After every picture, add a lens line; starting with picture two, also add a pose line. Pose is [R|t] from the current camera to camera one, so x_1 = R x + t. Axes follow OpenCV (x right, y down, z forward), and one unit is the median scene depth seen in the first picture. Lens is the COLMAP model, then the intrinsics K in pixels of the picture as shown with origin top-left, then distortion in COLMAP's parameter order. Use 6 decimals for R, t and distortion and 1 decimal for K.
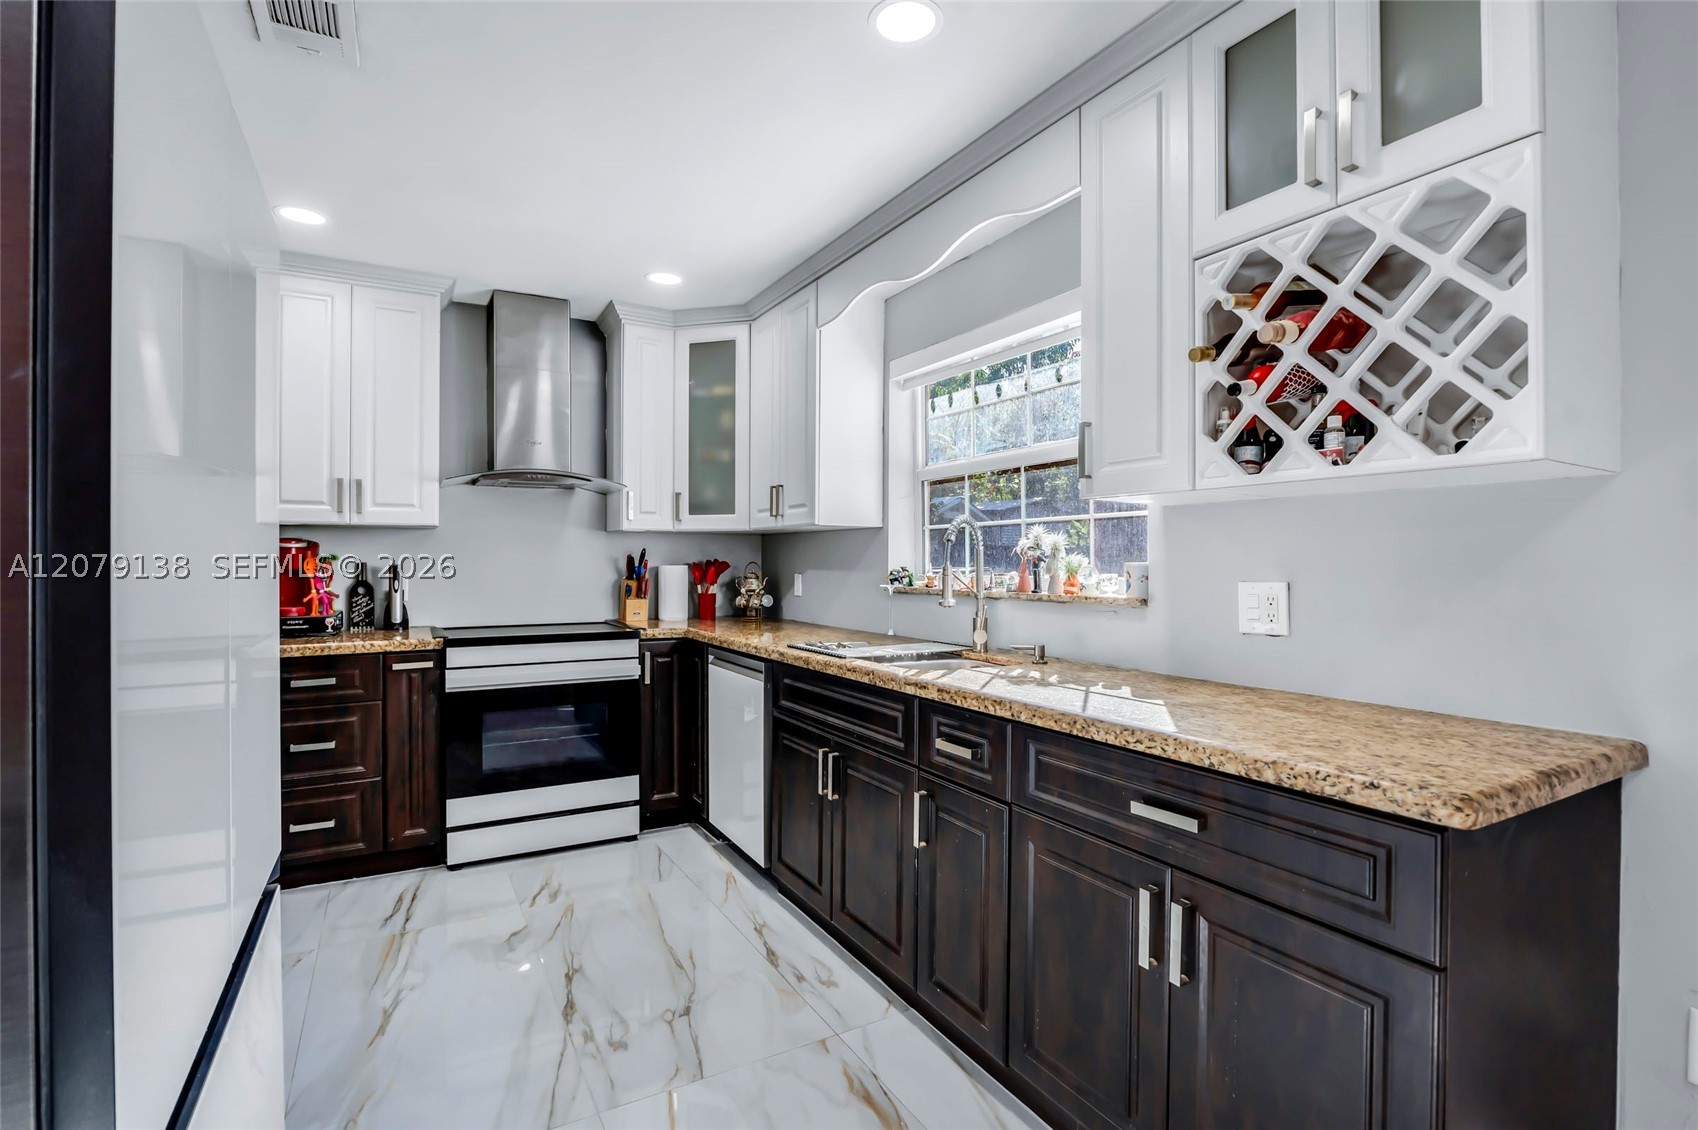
lens RADIAL K [[790.3, 0, 849.2], [0, 790.3, 554.3], [0, 0, 1]] dist [-0.025100, -0.000073]
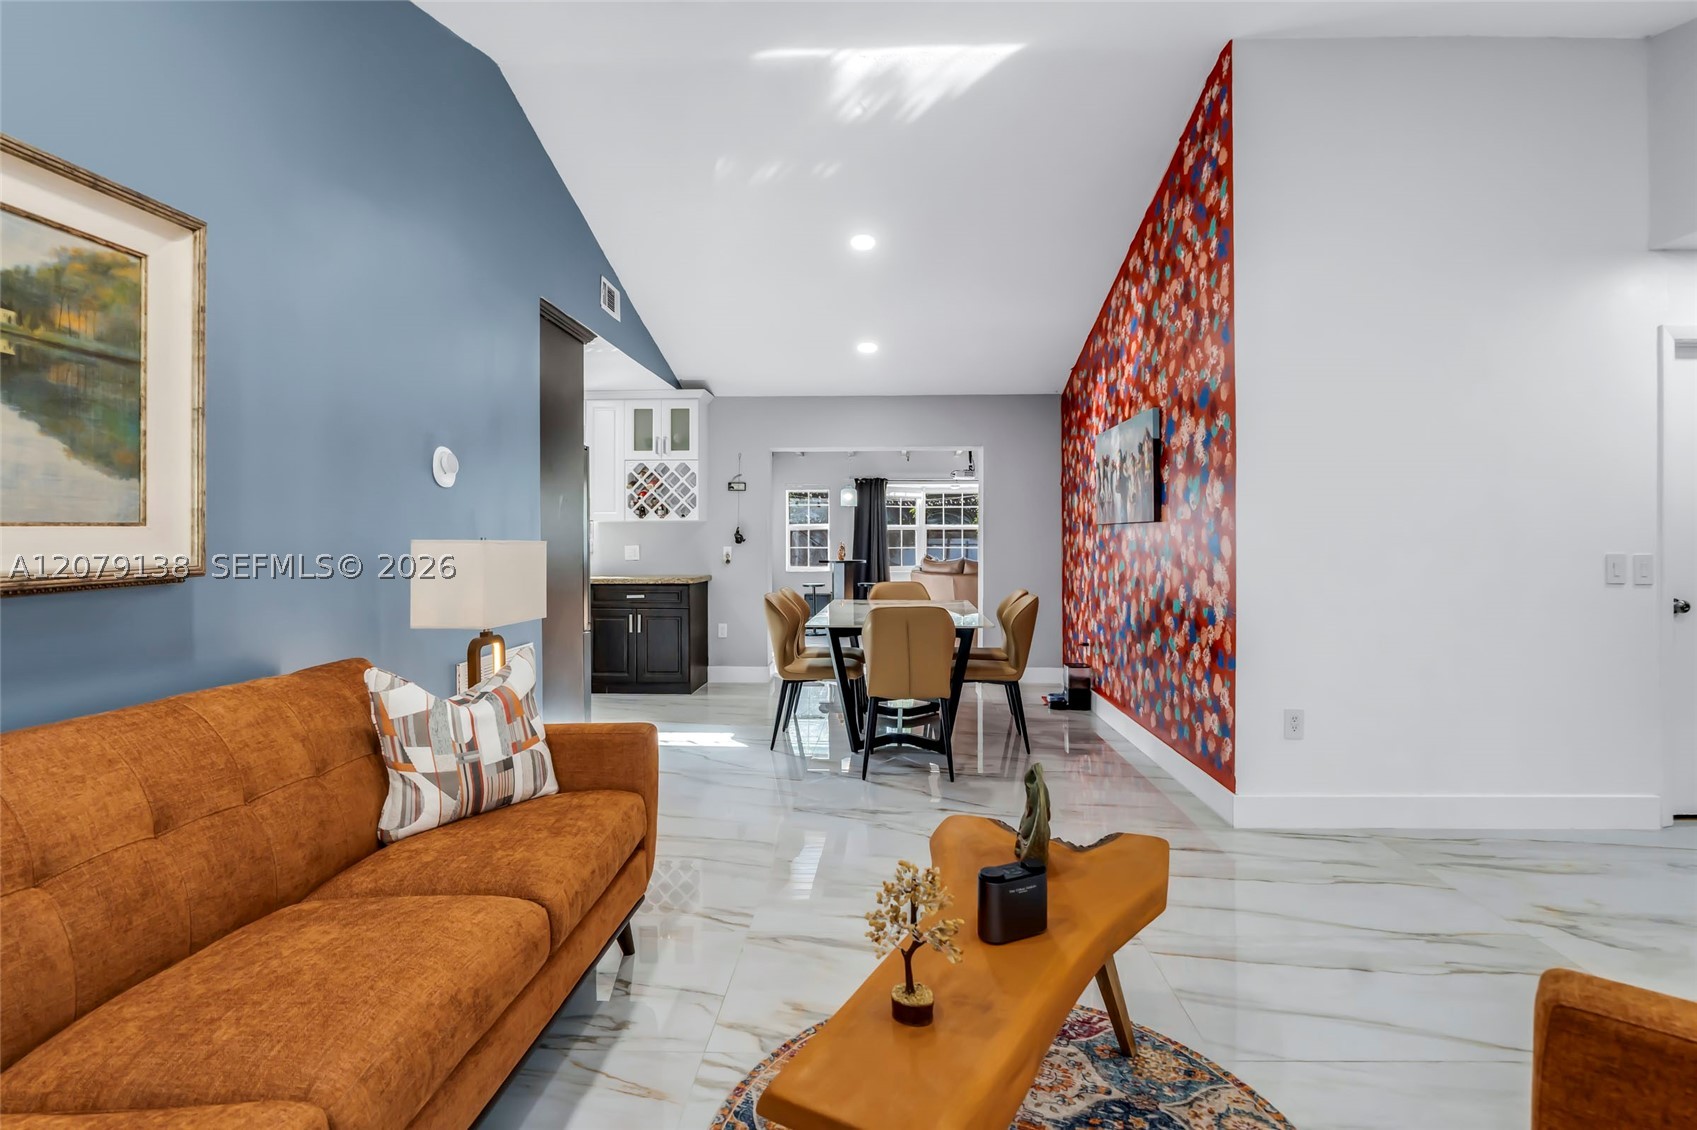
lens RADIAL K [[815.8, 0, 876.1], [0, 815.8, 537.3], [0, 0, 1]] dist [-0.013758, -0.000109]
pose [[0.524094, -0.006183, 0.851638, -2.417534], [-0.003689, 0.999948, 0.009530, -0.047961], [-0.851652, -0.008136, 0.524044, -2.227321]]
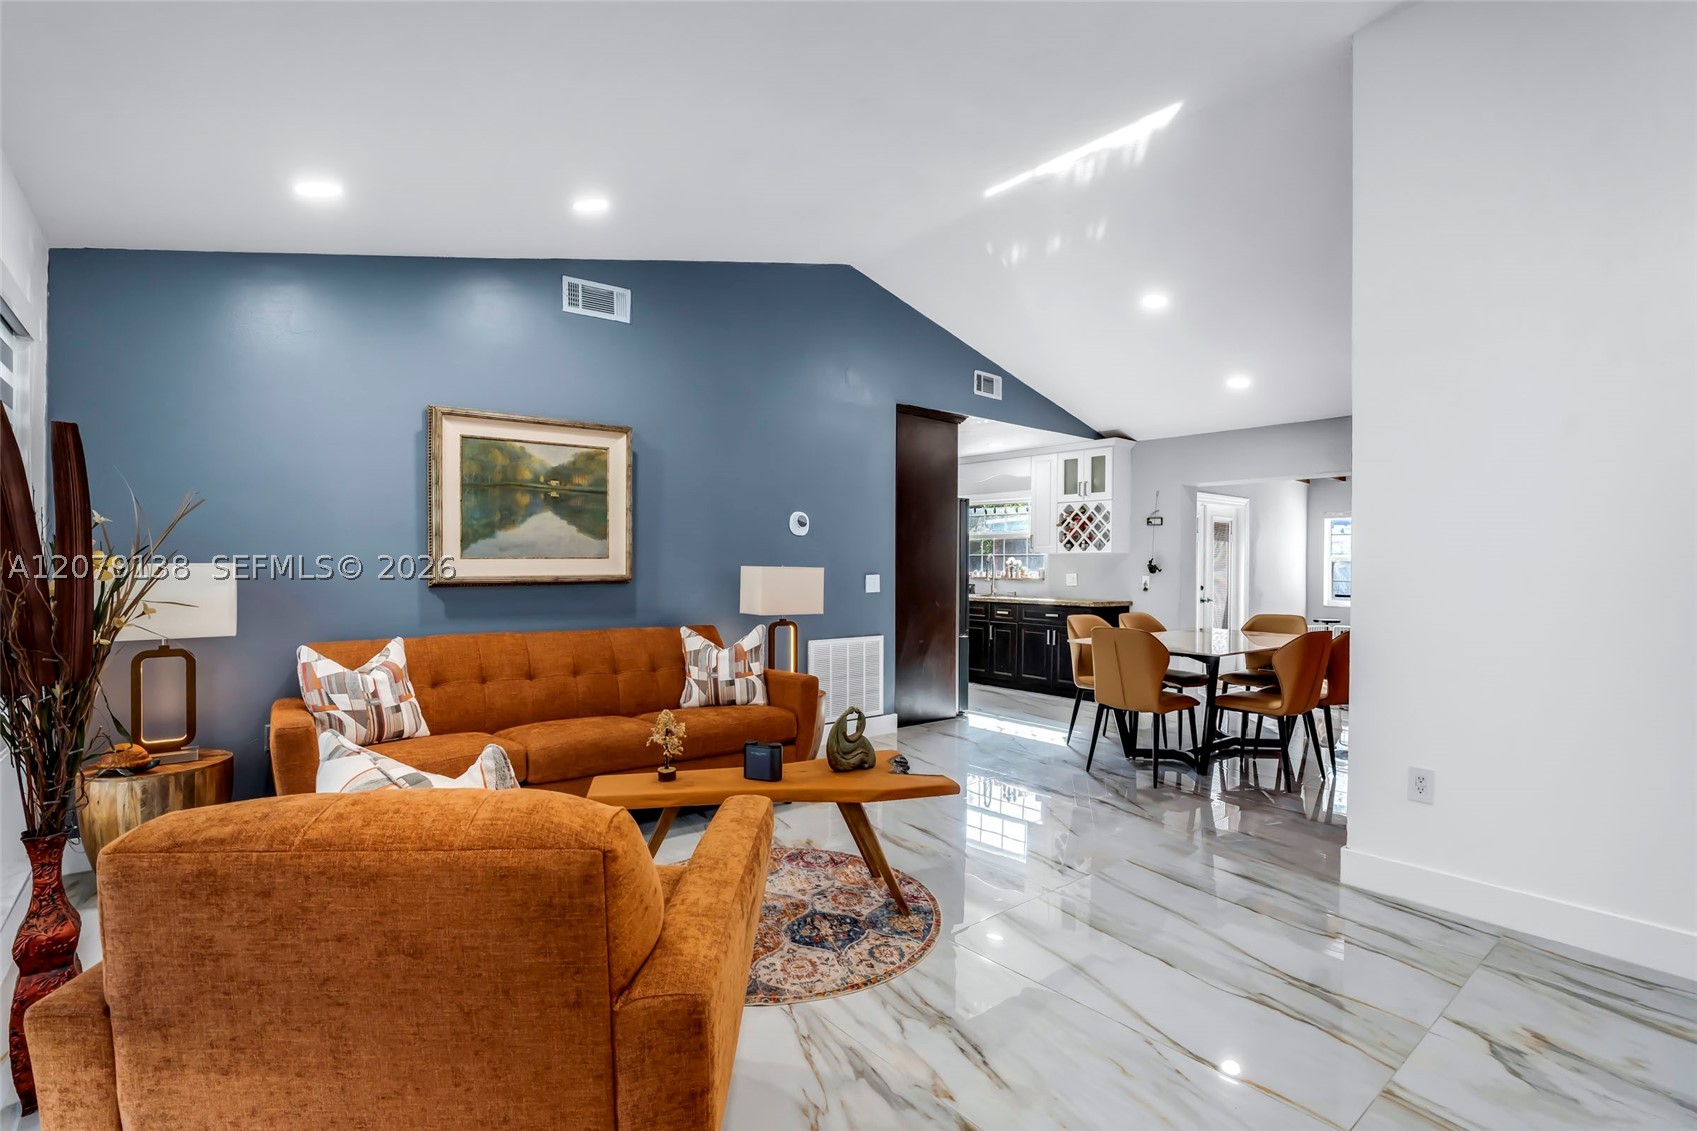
lens RADIAL K [[797.4, 0, 855.7], [0, 797.4, 566.9], [0, 0, 1]] dist [-0.012056, 0.000503]
pose [[0.983962, 0.002571, 0.178360, -1.647979], [-0.005137, 0.999890, 0.013927, -0.064018], [-0.178304, -0.014620, 0.983867, -3.589025]]
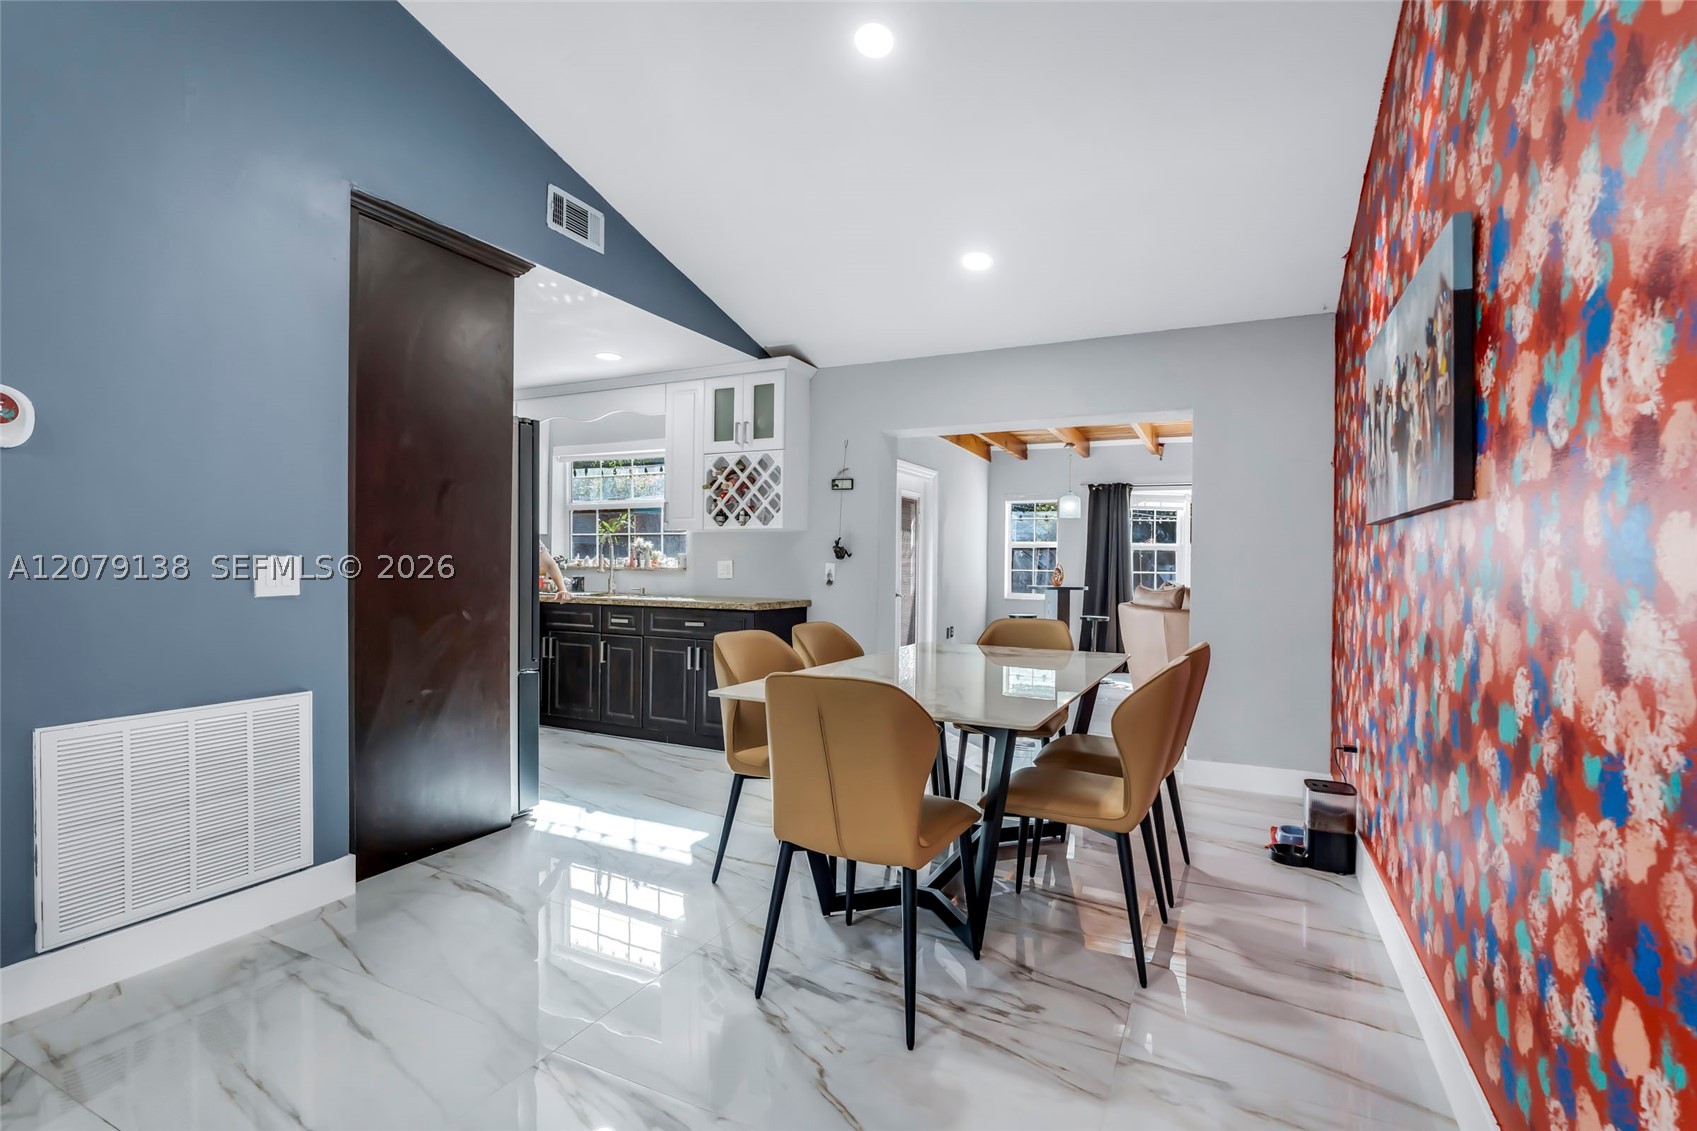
lens RADIAL K [[797.4, 0, 855.7], [0, 797.4, 566.9], [0, 0, 1]] dist [-0.012056, 0.000503]
pose [[0.825767, -0.000840, 0.564010, -0.871997], [-0.011117, 0.999780, 0.017766, 0.001665], [-0.563901, -0.020940, 0.825577, -2.015732]]
